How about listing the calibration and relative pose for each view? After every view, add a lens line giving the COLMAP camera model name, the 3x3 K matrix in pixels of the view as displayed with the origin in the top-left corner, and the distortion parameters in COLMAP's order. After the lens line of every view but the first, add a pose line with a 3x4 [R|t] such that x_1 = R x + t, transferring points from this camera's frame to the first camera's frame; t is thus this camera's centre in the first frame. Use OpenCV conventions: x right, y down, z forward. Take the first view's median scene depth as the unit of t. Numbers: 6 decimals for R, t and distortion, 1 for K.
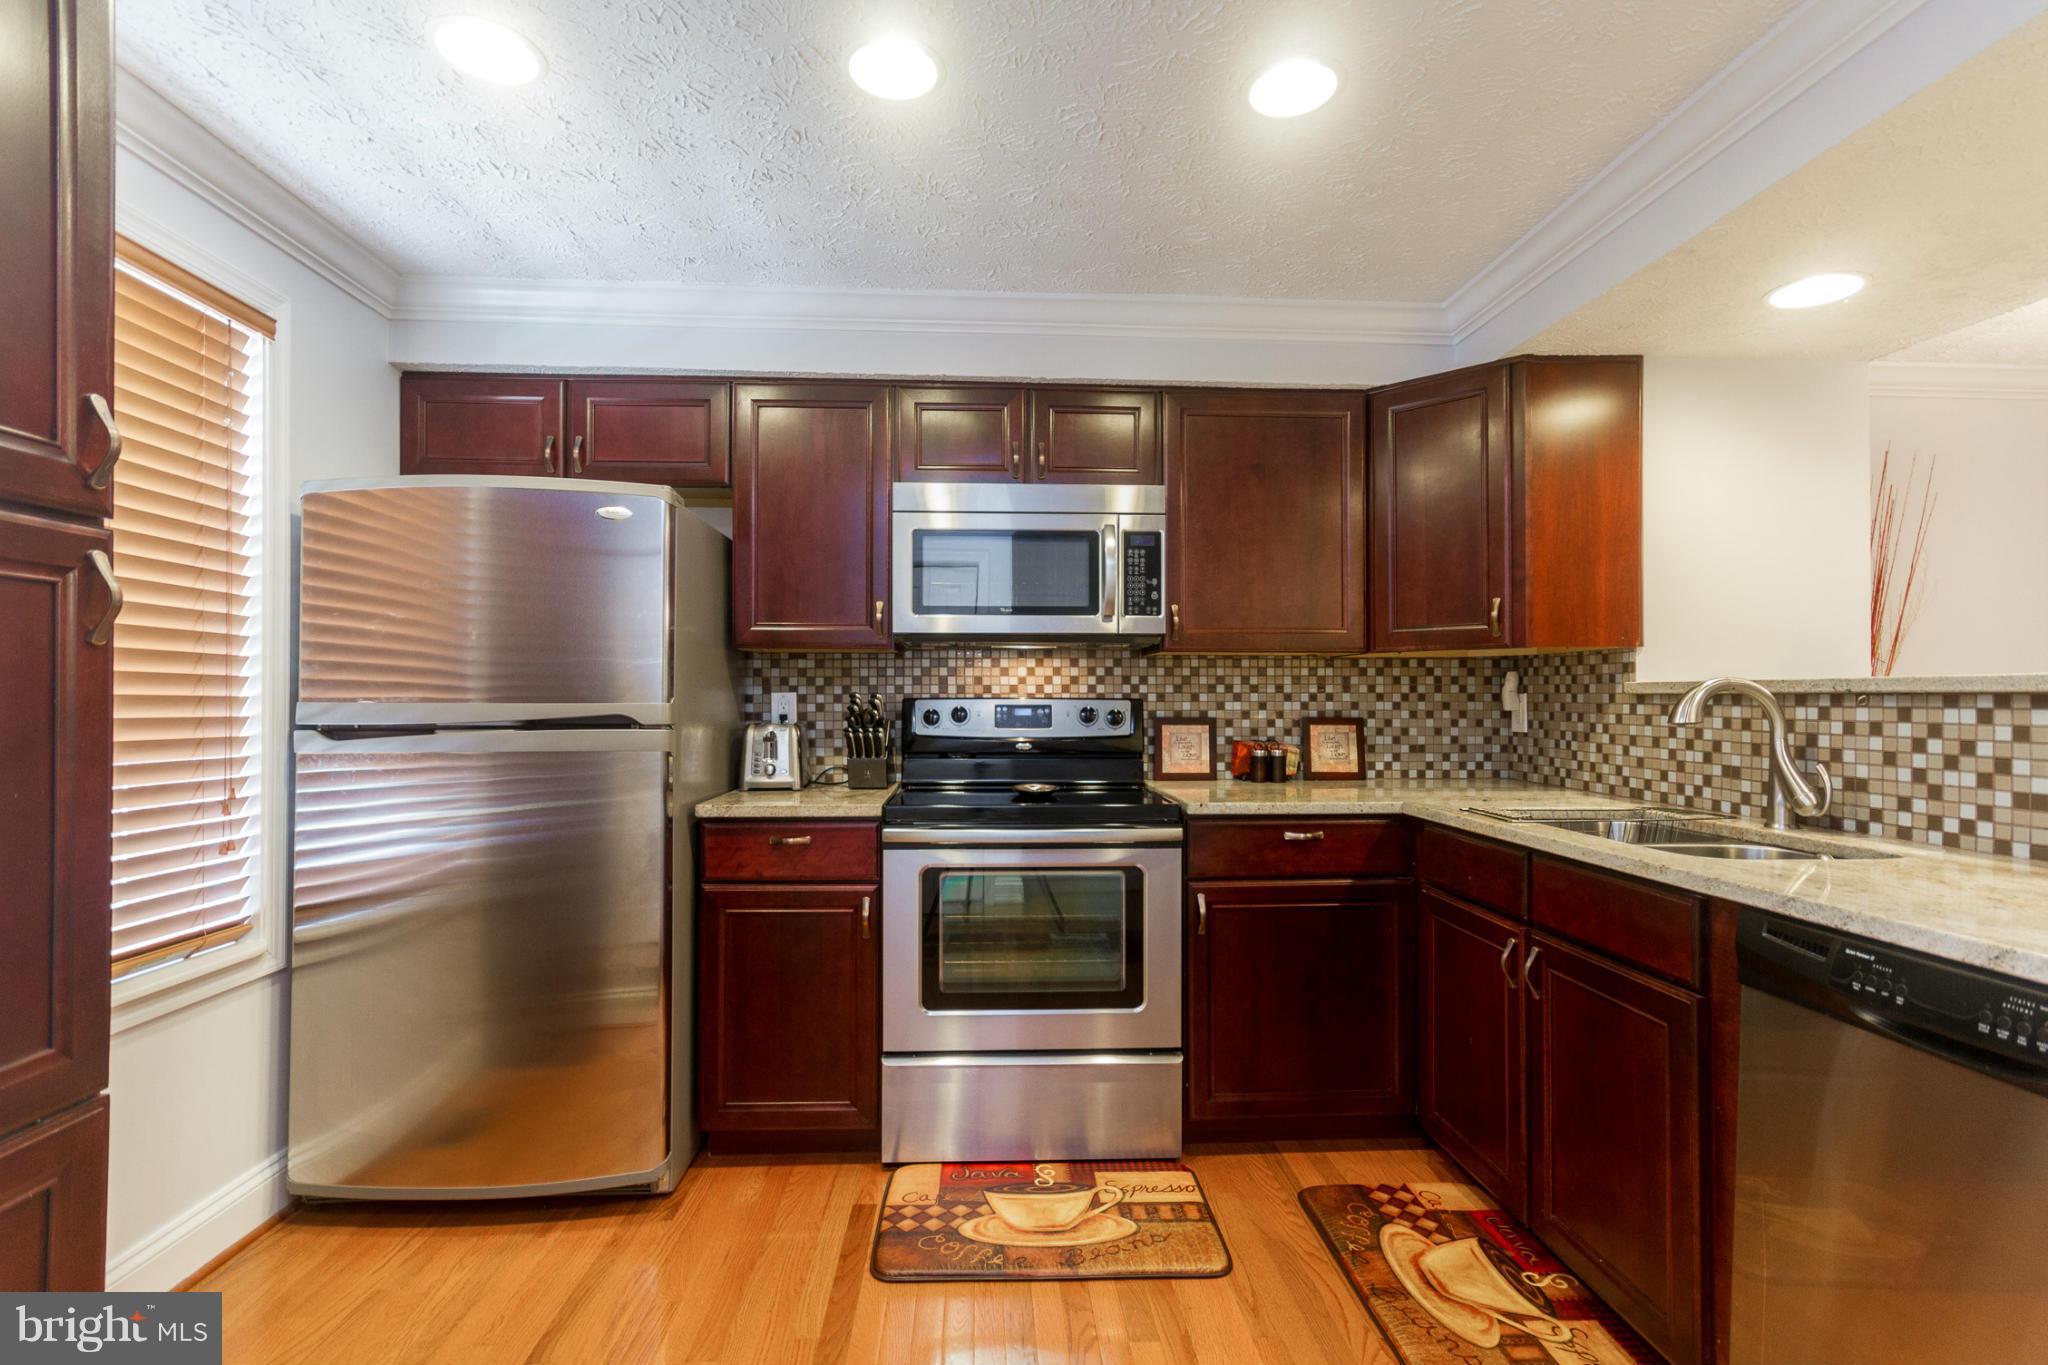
lens RADIAL K [[943.9, 0, 1024.5], [0, 943.9, 689.1], [0, 0, 1]] dist [-0.013788, 0.015349]
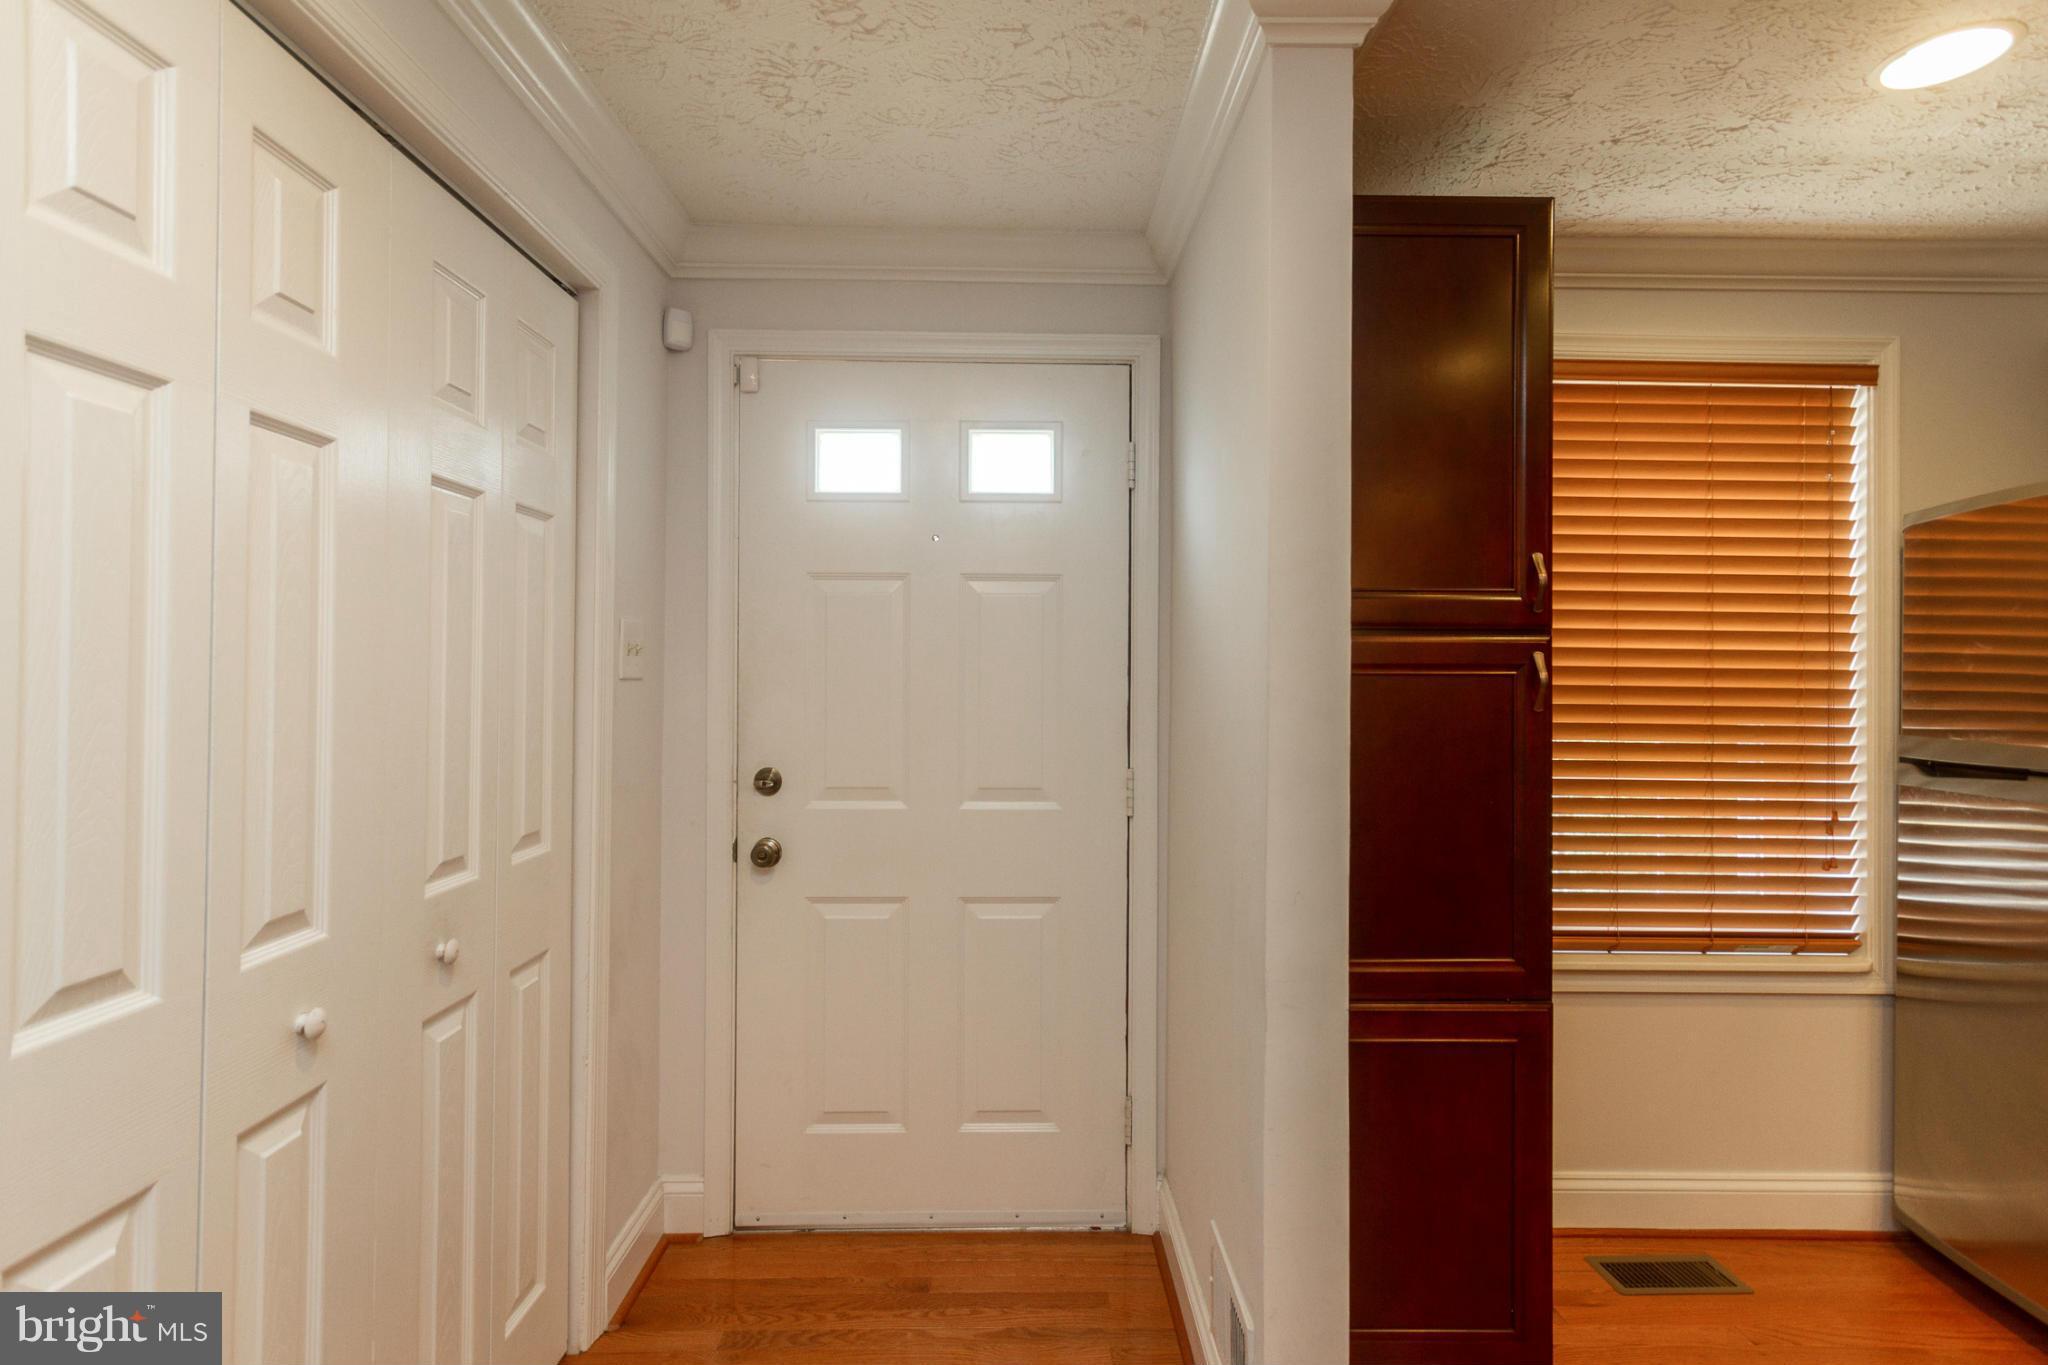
lens RADIAL K [[1021.3, 0, 1024.9], [0, 1021.3, 667.1], [0, 0, 1]] dist [0.013410, 0.000184]
pose [[-0.030293, -0.005739, -0.999525, 0.293132], [0.004256, 0.999974, -0.005871, -0.045383], [0.999532, -0.004432, -0.030267, 0.075105]]
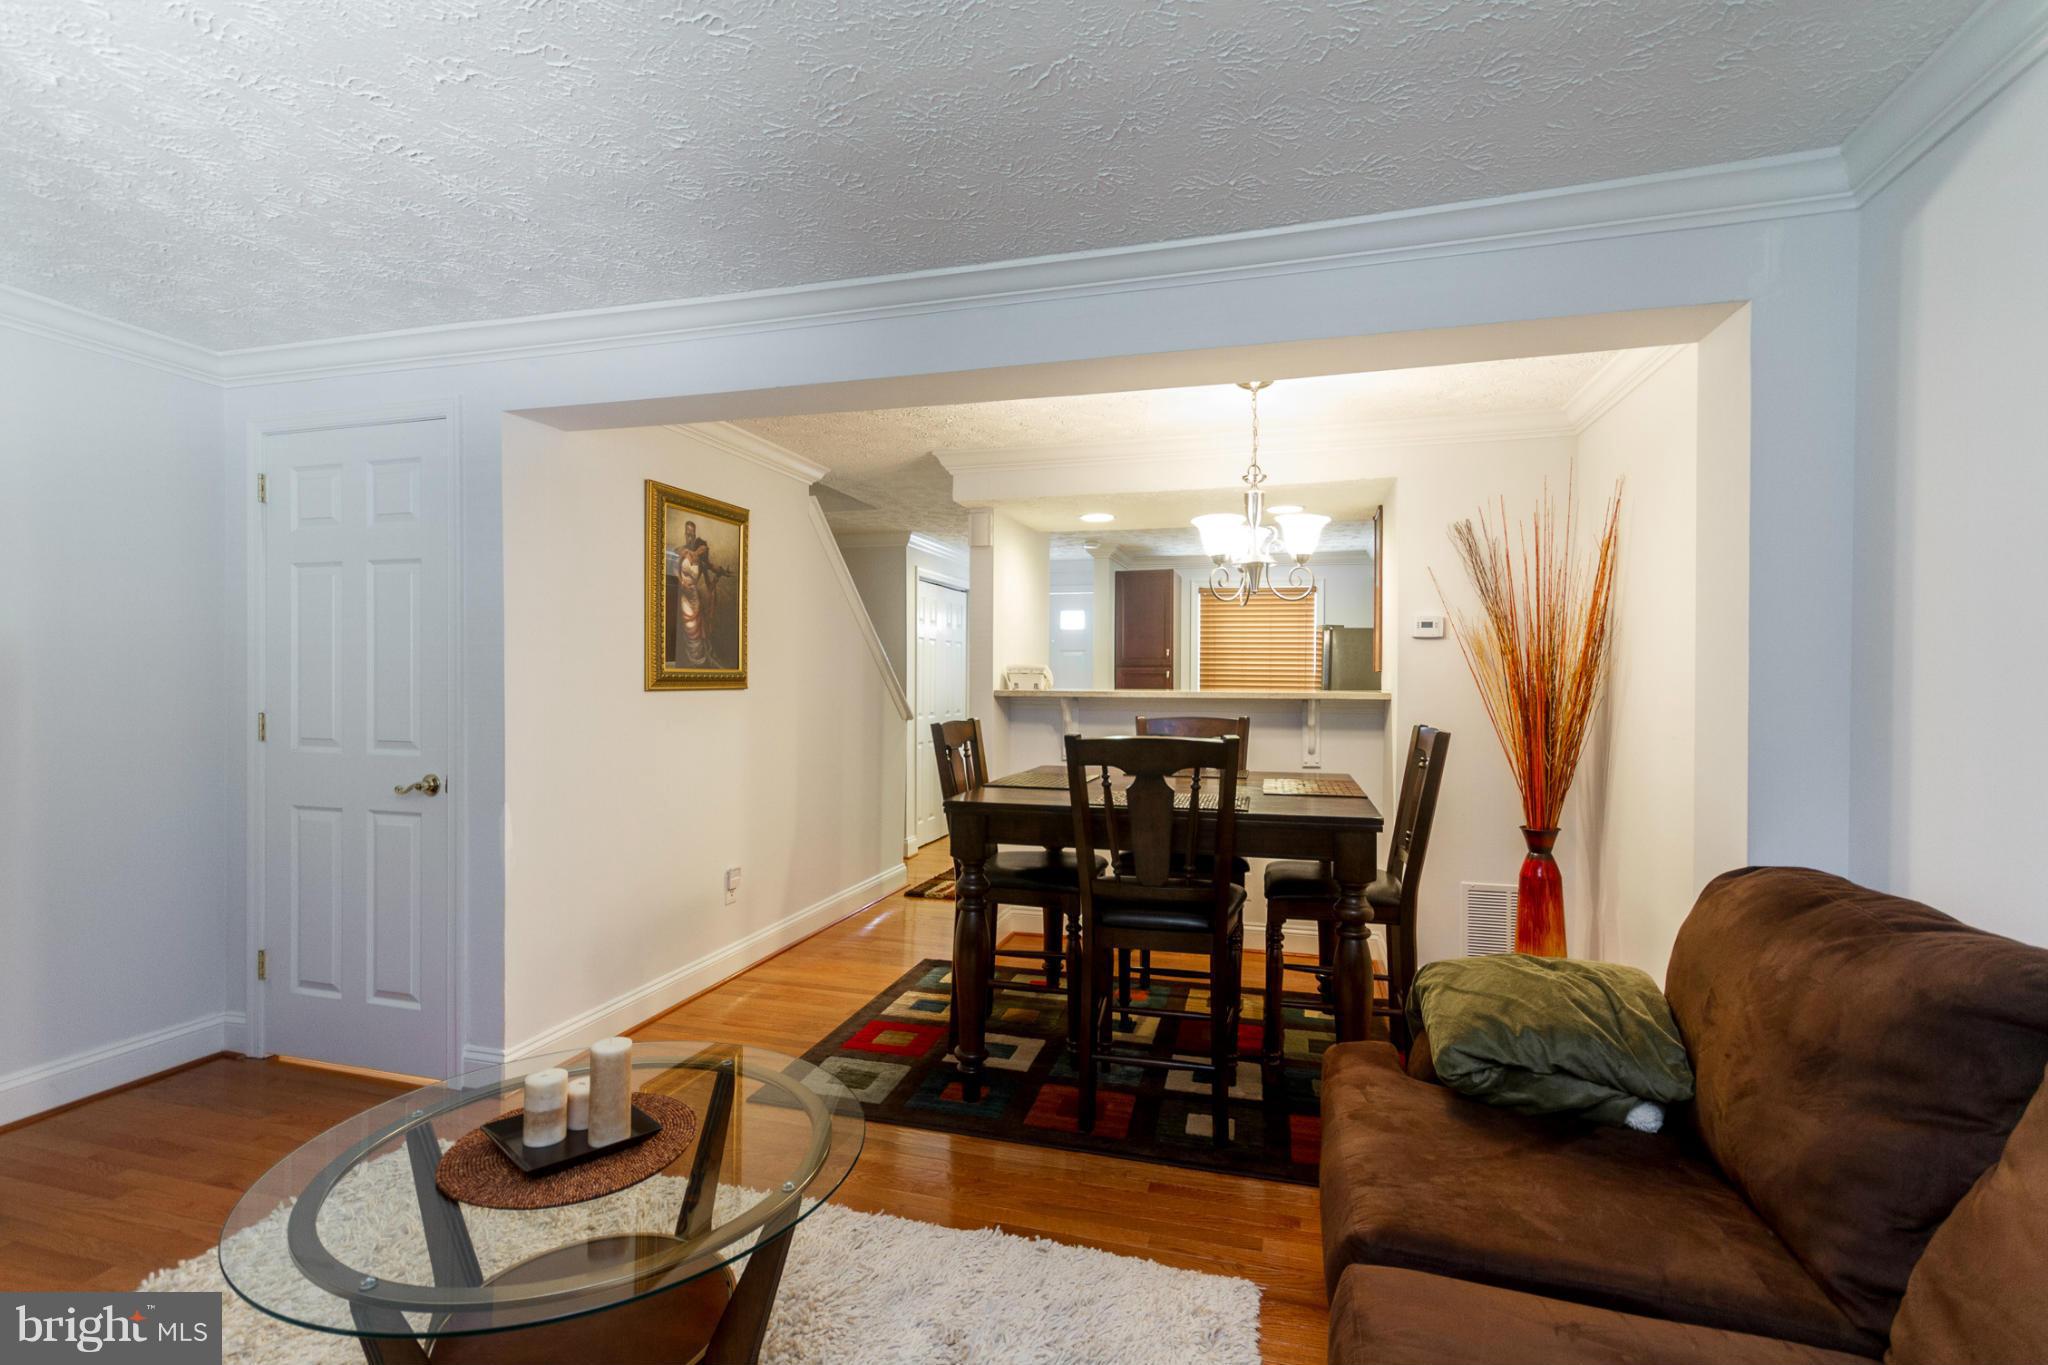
lens RADIAL K [[945.5, 0, 1027.7], [0, 945.5, 688.2], [0, 0, 1]] dist [-0.001766, 0.005090]
pose [[-0.327034, 0.005634, -0.944996, 2.378115], [0.002078, 0.999984, 0.005243, -0.022493], [0.945010, -0.000249, -0.327041, 0.909174]]
